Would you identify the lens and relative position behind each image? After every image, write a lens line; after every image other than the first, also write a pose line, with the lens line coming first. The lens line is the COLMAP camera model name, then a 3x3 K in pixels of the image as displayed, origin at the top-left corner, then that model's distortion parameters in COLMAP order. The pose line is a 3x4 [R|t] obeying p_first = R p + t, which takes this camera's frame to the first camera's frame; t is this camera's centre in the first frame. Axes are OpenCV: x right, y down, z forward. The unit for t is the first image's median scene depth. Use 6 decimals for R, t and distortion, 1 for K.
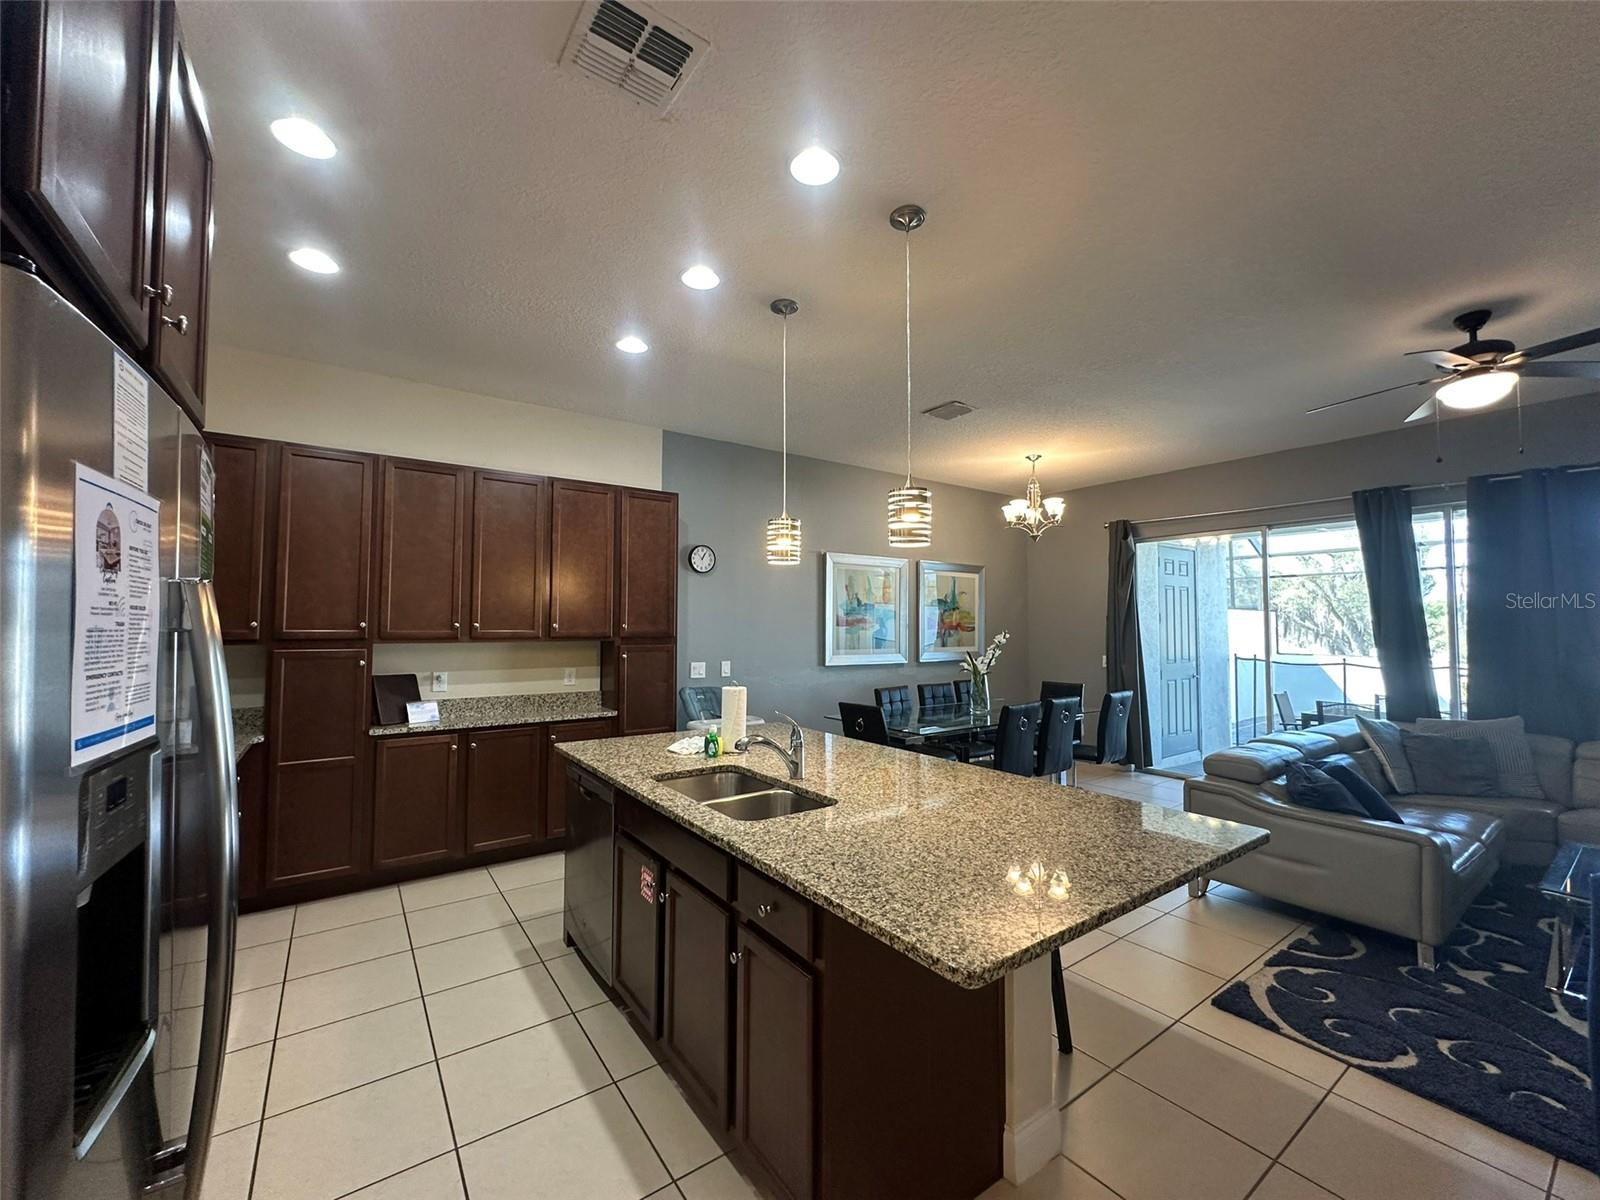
lens RADIAL K [[643.1, 0, 803.0], [0, 643.1, 606.6], [0, 0, 1]] dist [-0.000262, 0.000020]
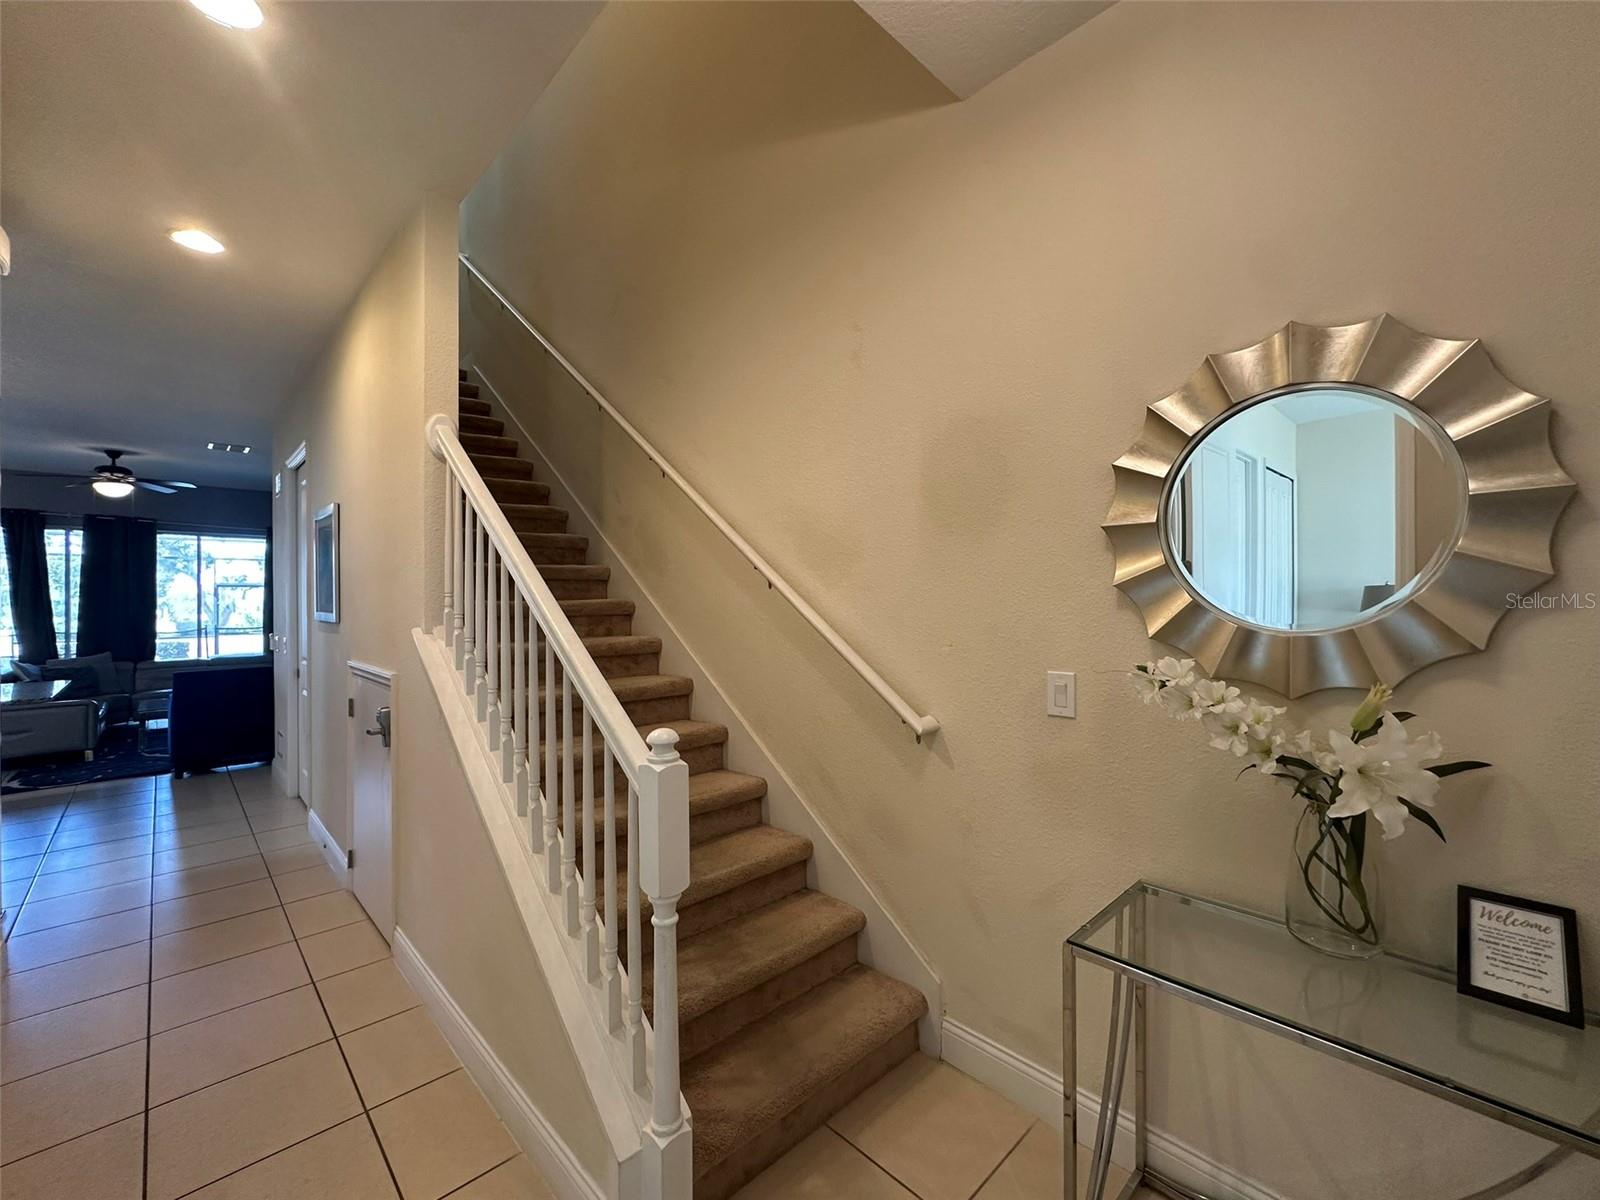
lens RADIAL K [[643.1, 0, 806.2], [0, 643.1, 598.3], [0, 0, 1]] dist [-0.000262, 0.000020]
pose [[-0.161802, 0.004984, 0.986811, -0.799706], [-0.041848, 0.999053, -0.011907, -0.034010], [-0.985936, -0.043222, -0.161440, -0.517481]]
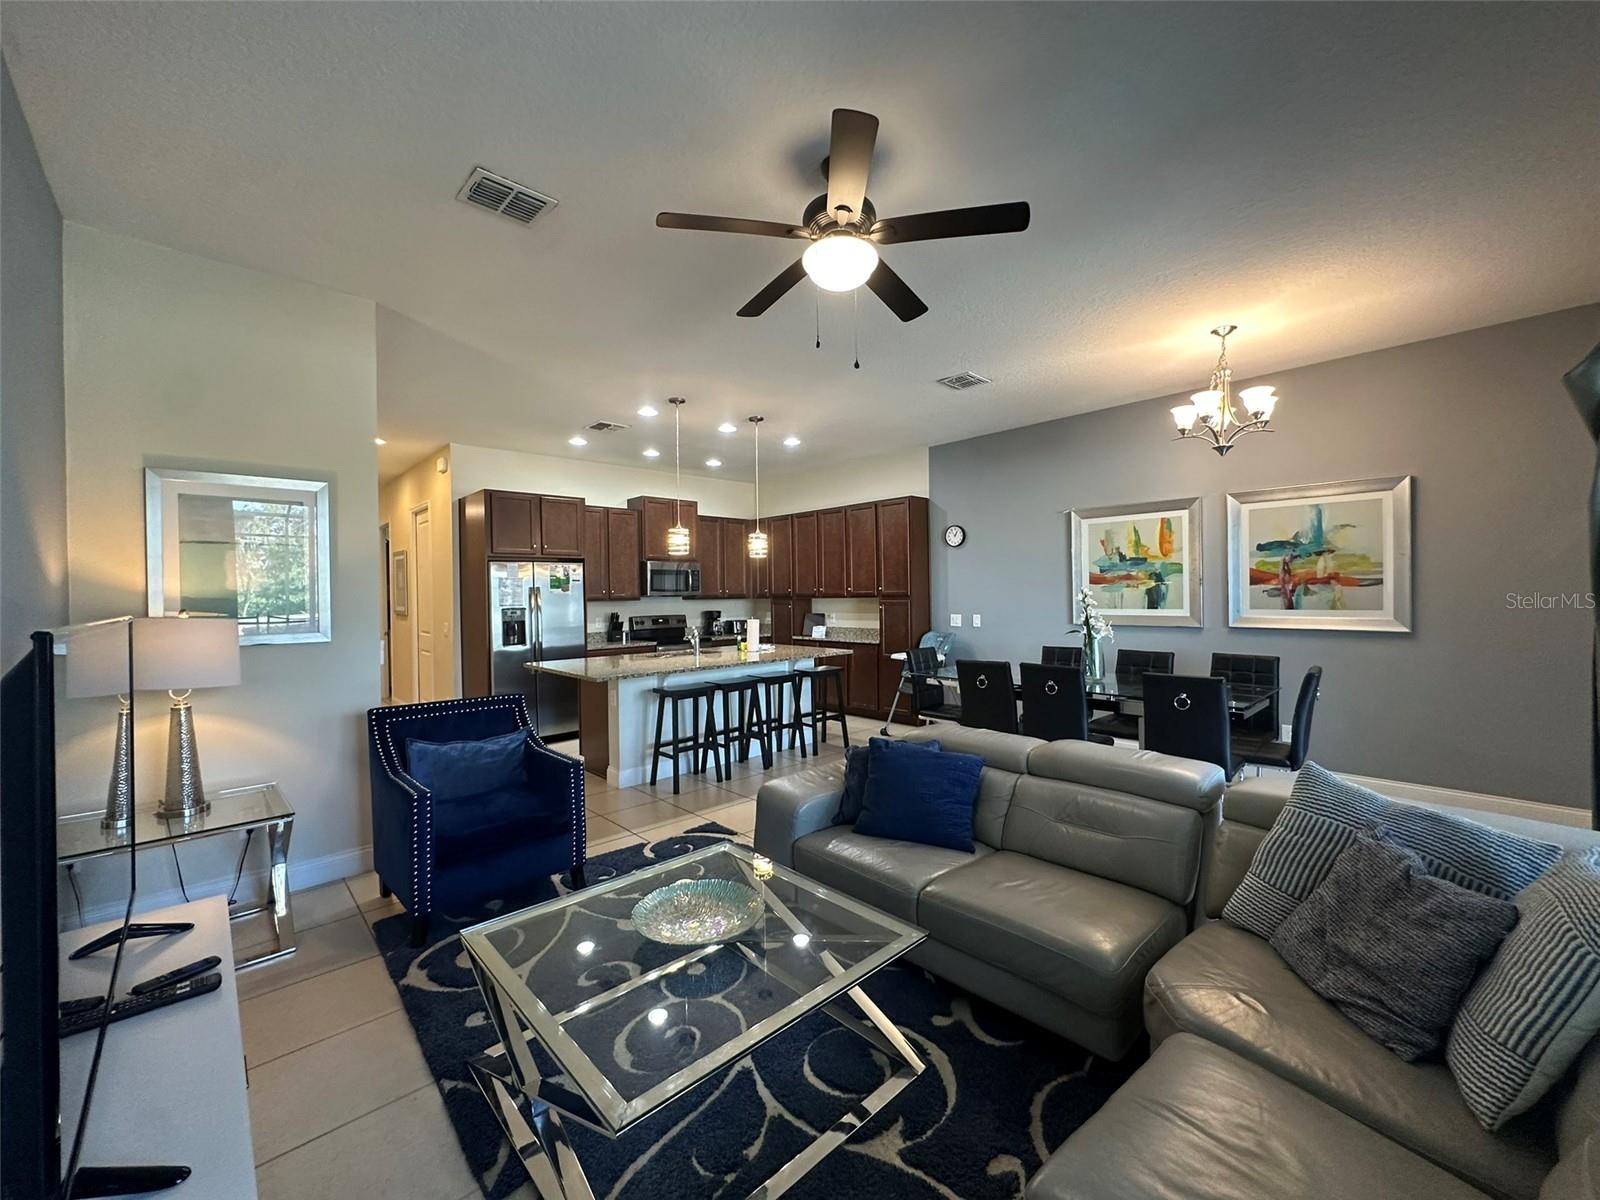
lens RADIAL K [[643.1, 0, 796.3], [0, 643.1, 594.2], [0, 0, 1]] dist [-0.000262, 0.000020]
pose [[0.133778, 0.002710, -0.991008, 1.303540], [0.052971, 0.998547, 0.009881, 0.017668], [0.989595, -0.053817, 0.133440, 0.587999]]
